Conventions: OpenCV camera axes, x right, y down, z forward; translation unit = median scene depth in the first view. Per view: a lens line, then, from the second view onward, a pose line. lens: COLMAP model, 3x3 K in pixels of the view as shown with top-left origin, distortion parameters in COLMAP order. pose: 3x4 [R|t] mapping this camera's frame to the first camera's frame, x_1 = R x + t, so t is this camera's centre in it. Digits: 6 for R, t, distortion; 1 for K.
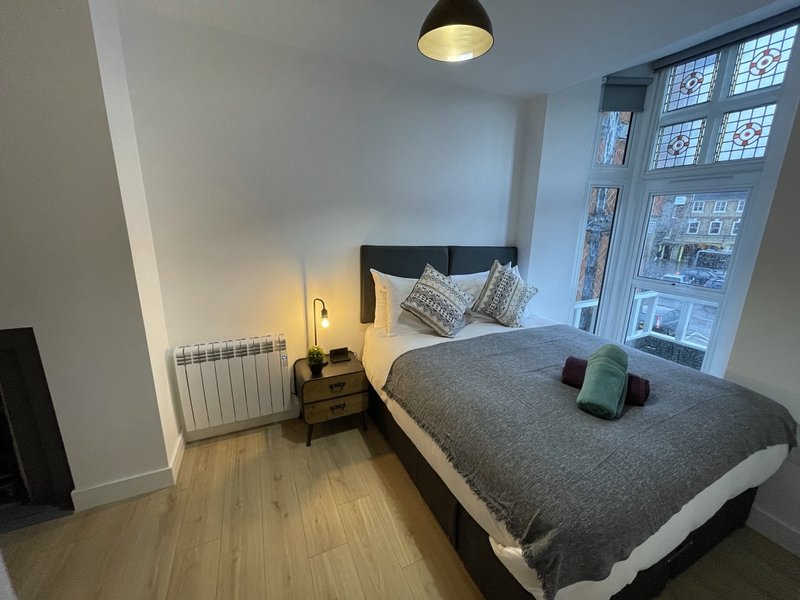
lens RADIAL K [[321.3, 0, 398.7], [0, 321.3, 295.5], [0, 0, 1]] dist [-0.001603, -0.000789]
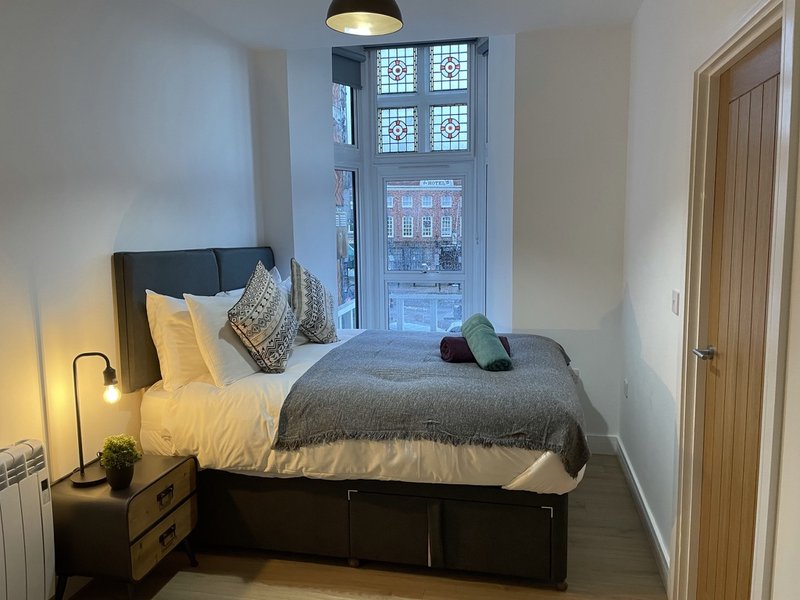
lens RADIAL K [[607.2, 0, 395.9], [0, 607.2, 293.2], [0, 0, 1]] dist [0.083859, -0.110135]
pose [[0.600045, -0.121049, 0.790754, -0.707590], [0.207937, 0.978109, -0.008058, 0.025929], [-0.772469, 0.169263, 0.612080, -0.039299]]
